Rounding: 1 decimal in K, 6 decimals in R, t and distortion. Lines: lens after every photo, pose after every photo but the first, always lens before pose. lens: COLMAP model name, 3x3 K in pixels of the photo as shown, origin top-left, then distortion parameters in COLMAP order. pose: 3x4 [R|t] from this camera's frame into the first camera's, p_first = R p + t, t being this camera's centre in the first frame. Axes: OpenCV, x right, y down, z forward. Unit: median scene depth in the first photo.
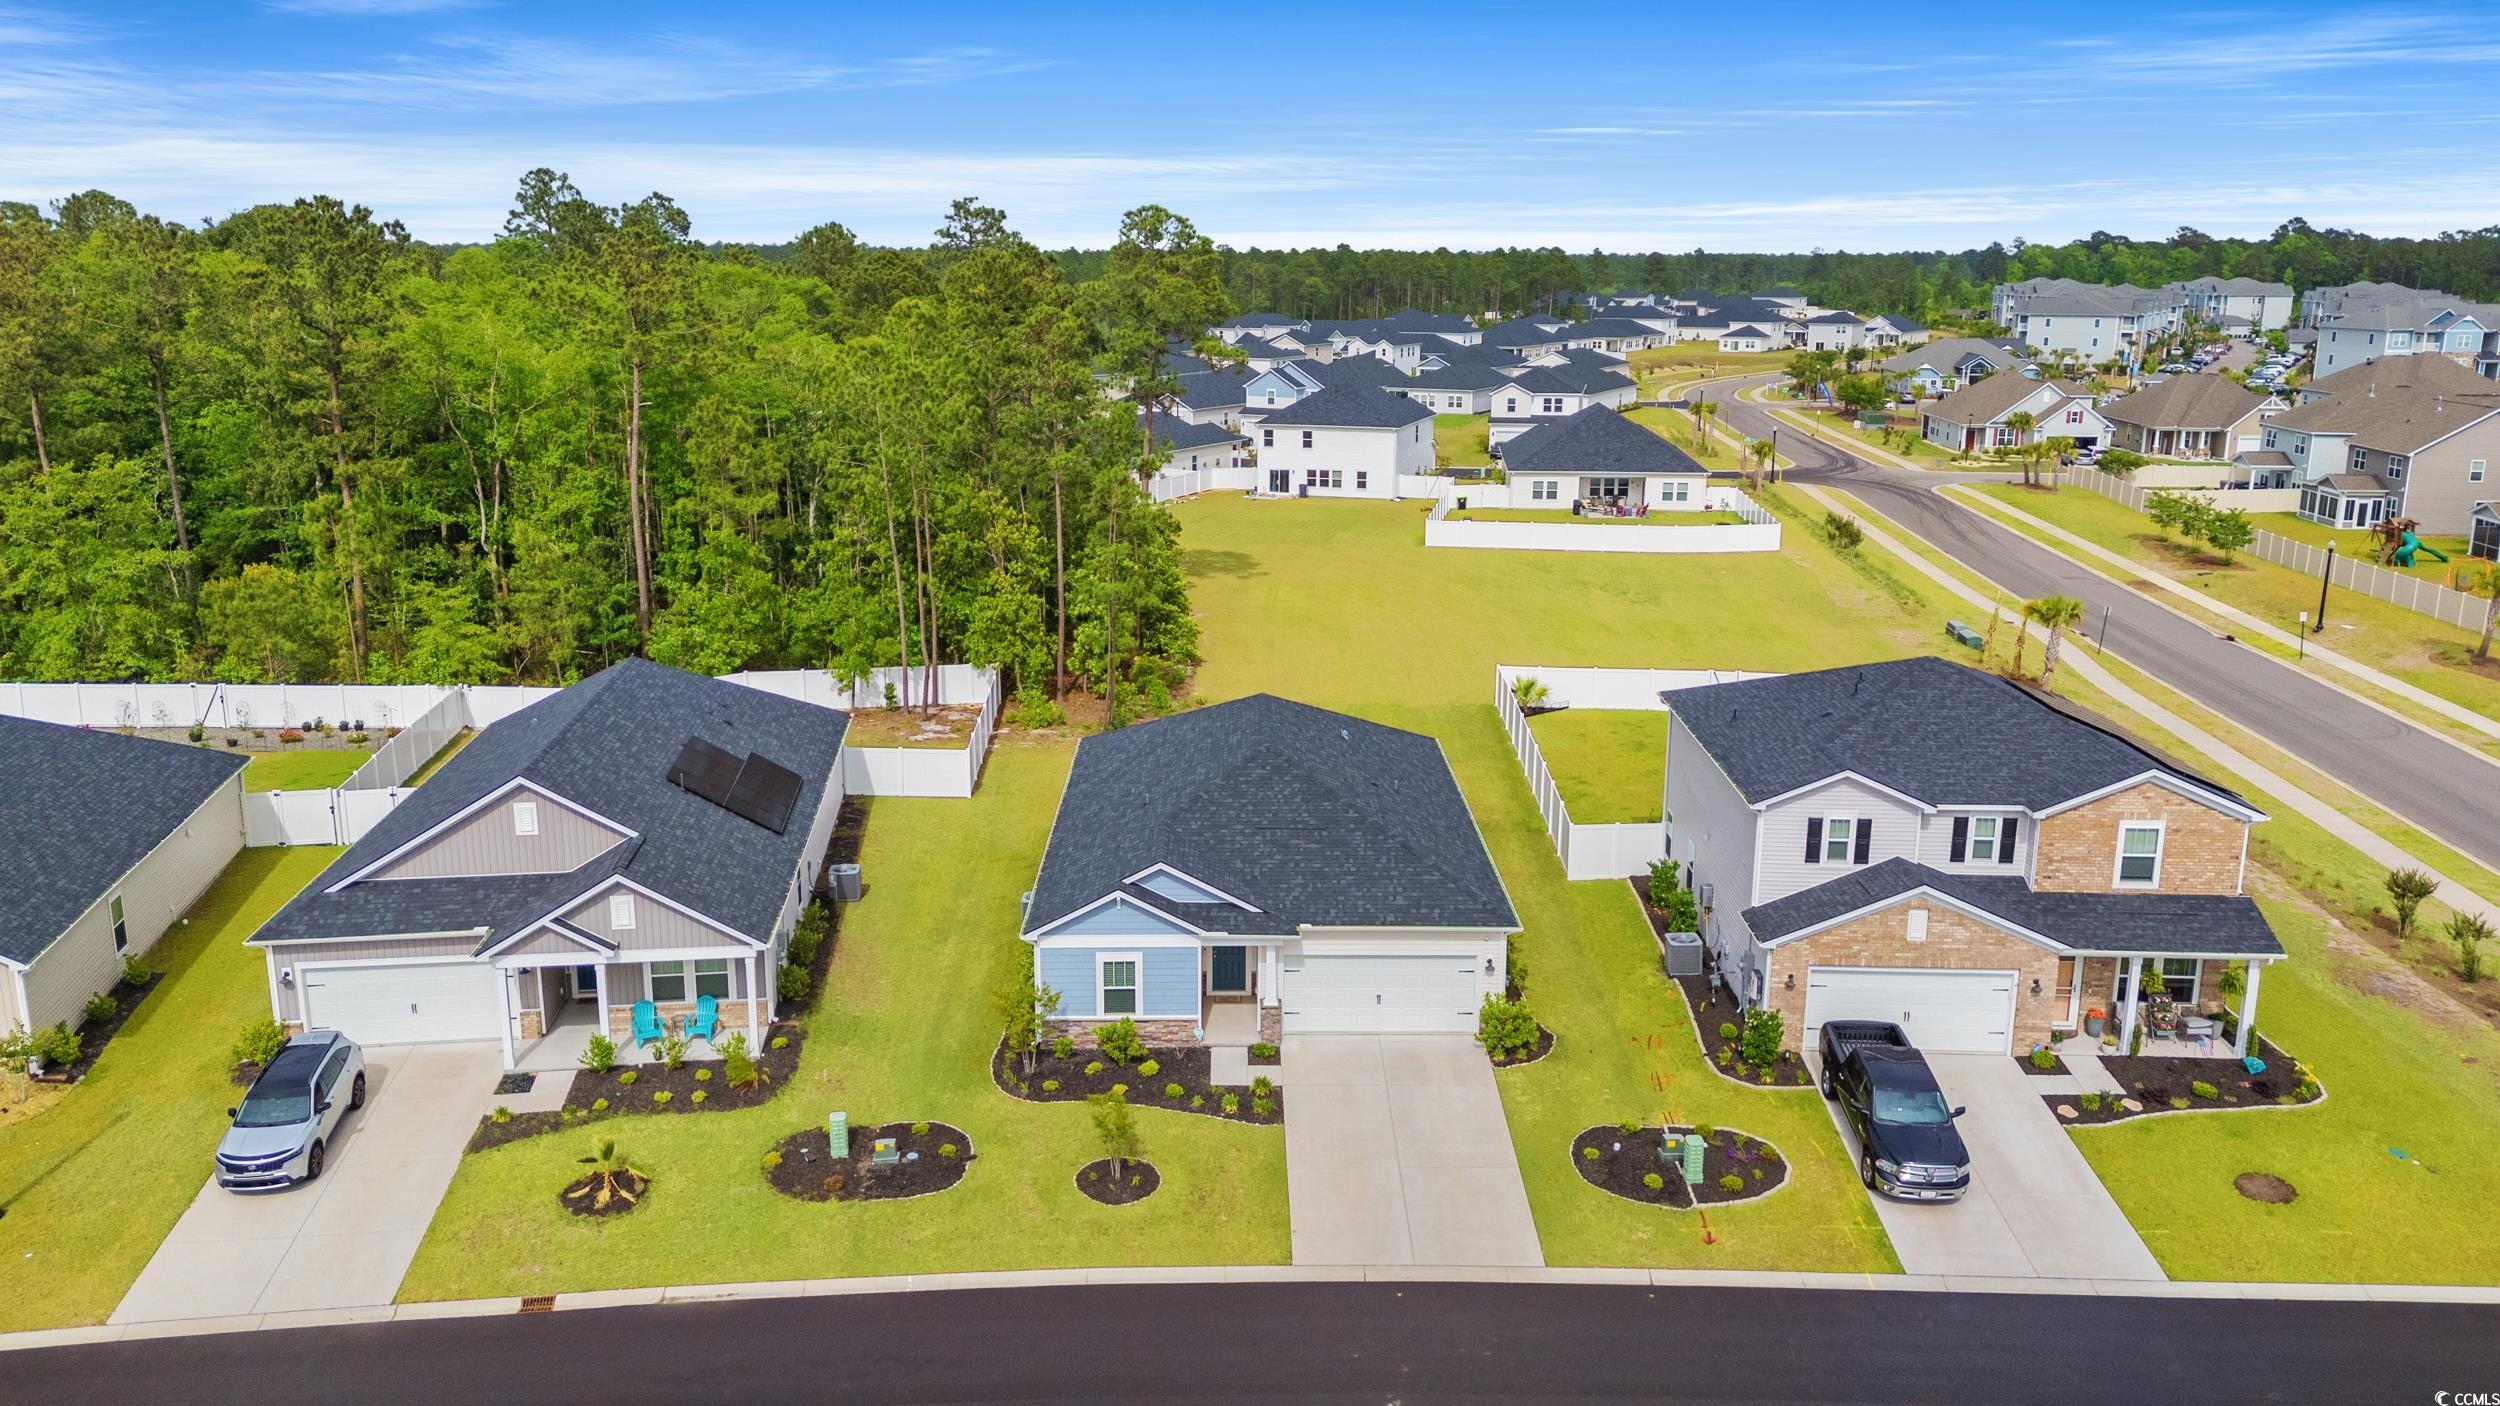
lens RADIAL K [[1844.9, 0, 1250.0], [0, 1844.9, 703.0], [0, 0, 1]] dist [0.057941, 0.002607]
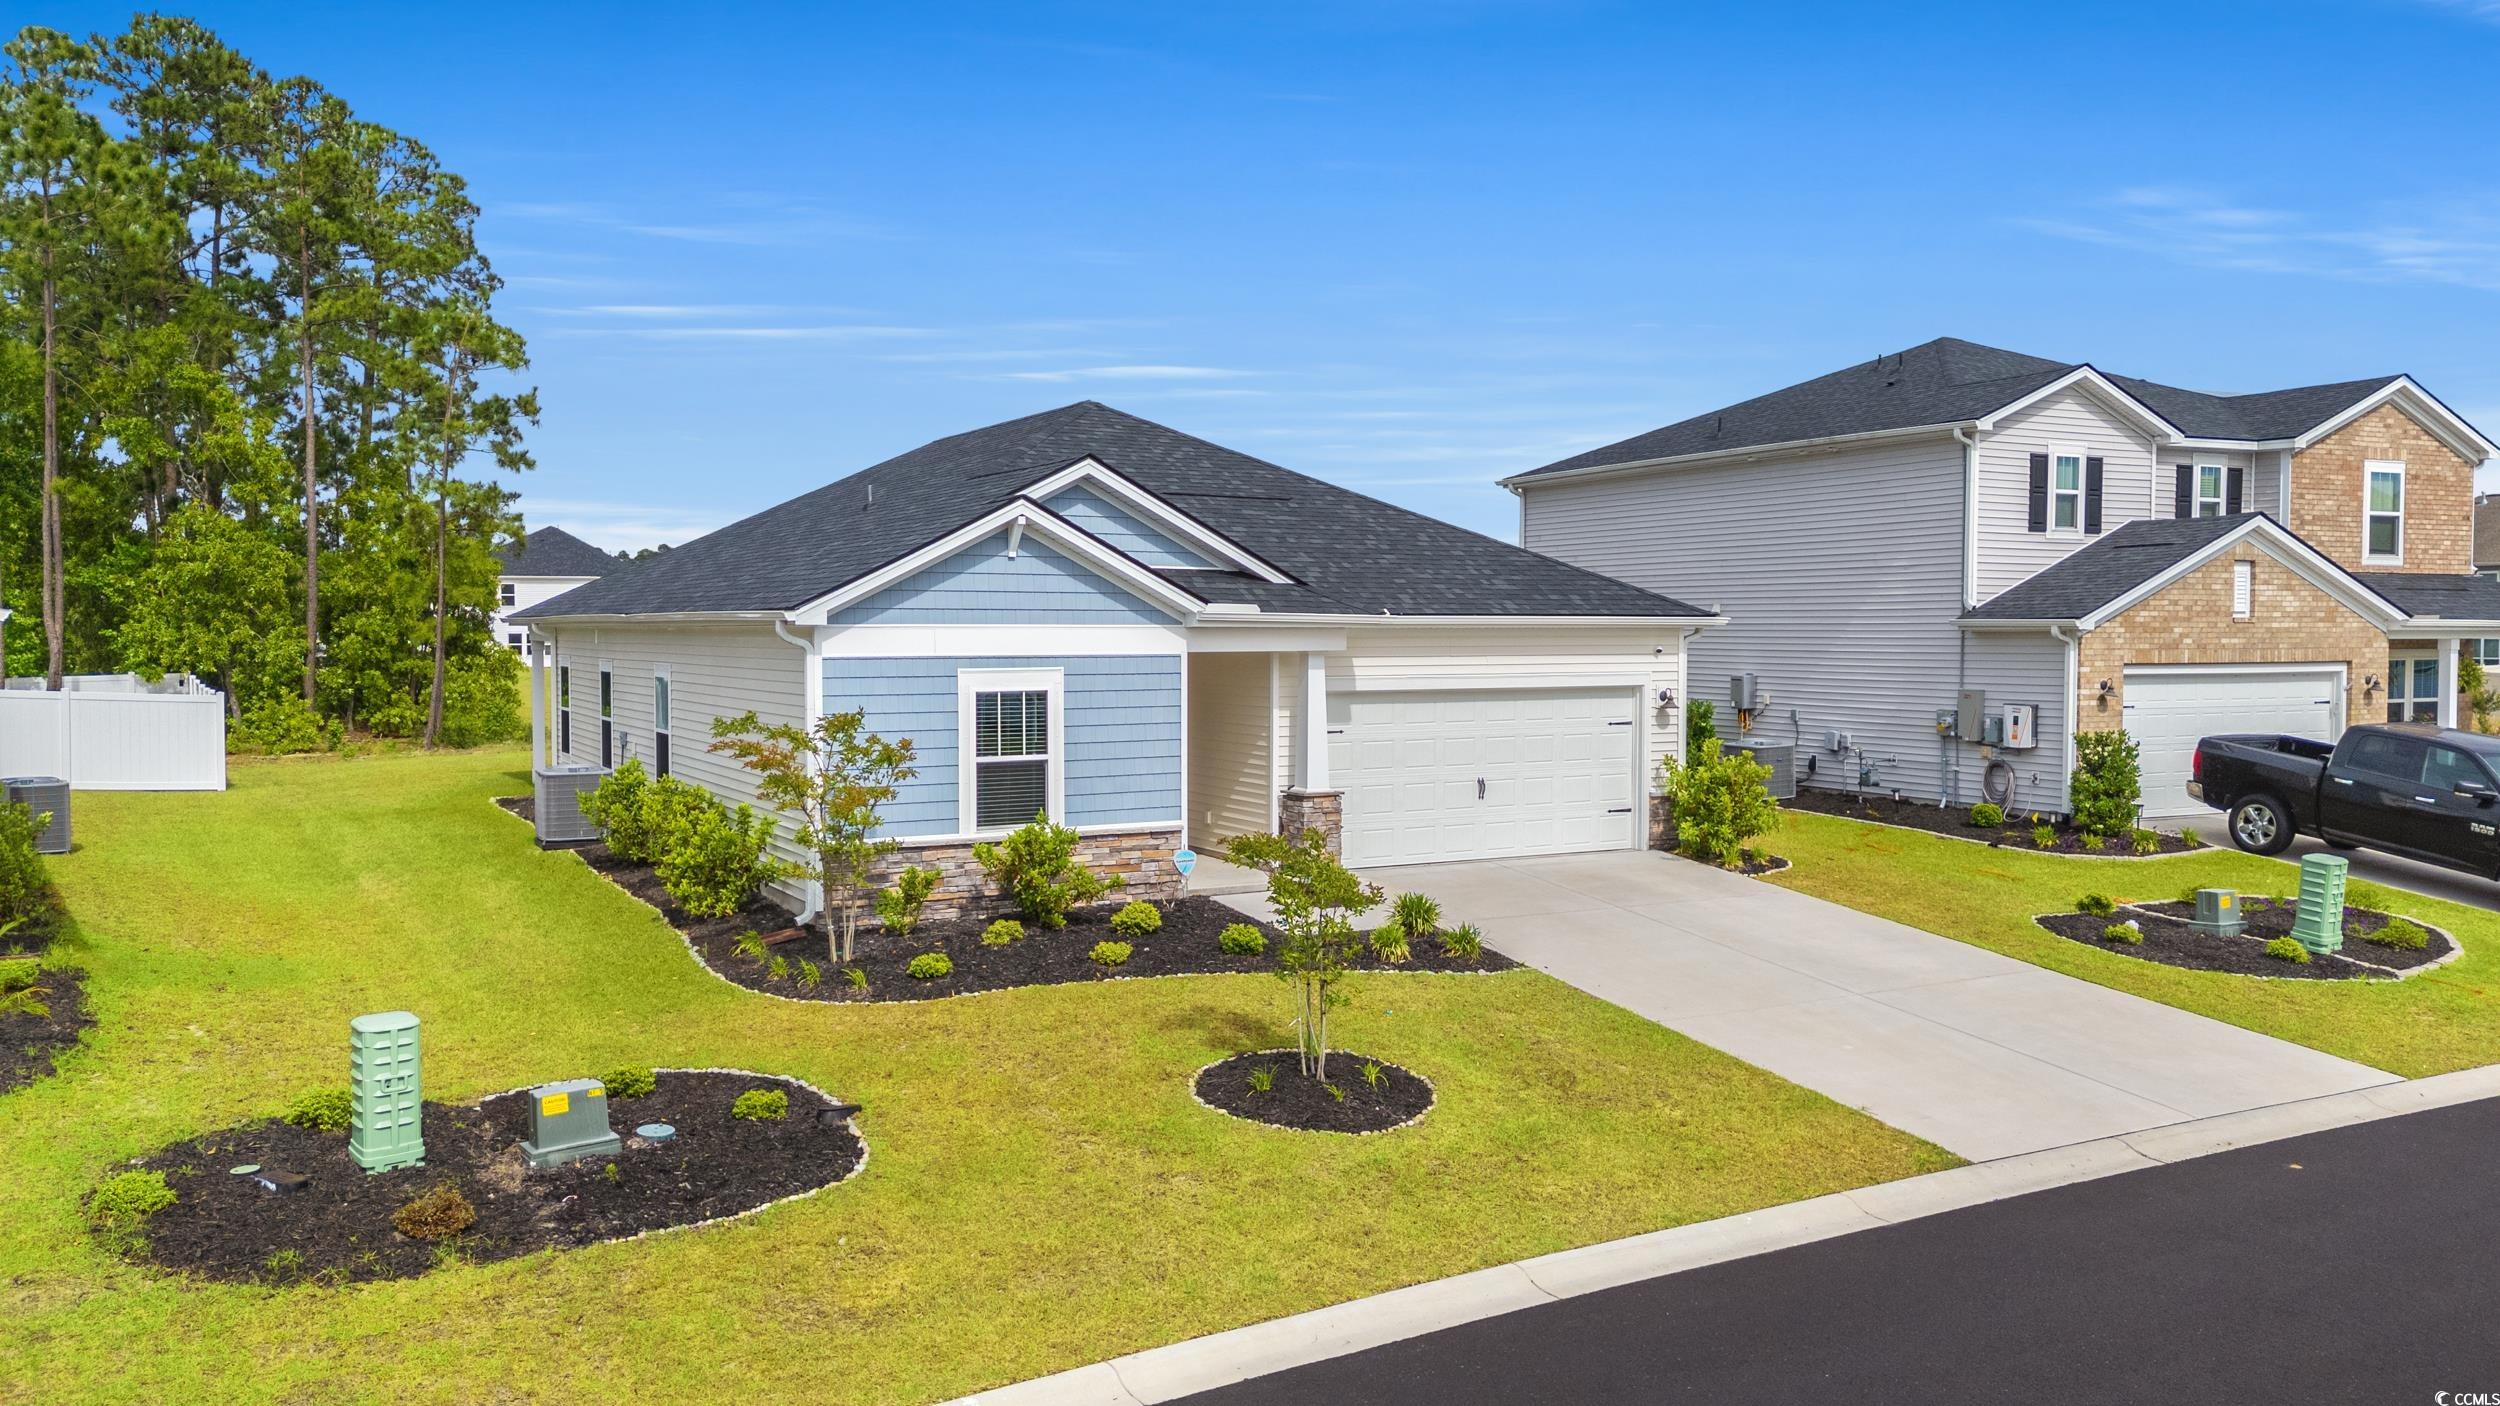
lens RADIAL K [[1844.9, 0, 1250.0], [0, 1844.9, 703.0], [0, 0, 1]] dist [0.057941, 0.002607]
pose [[0.879188, -0.022756, 0.475931, -0.221357], [0.116485, 0.978815, -0.168382, 0.218025], [-0.462017, 0.203479, 0.863213, 0.612544]]
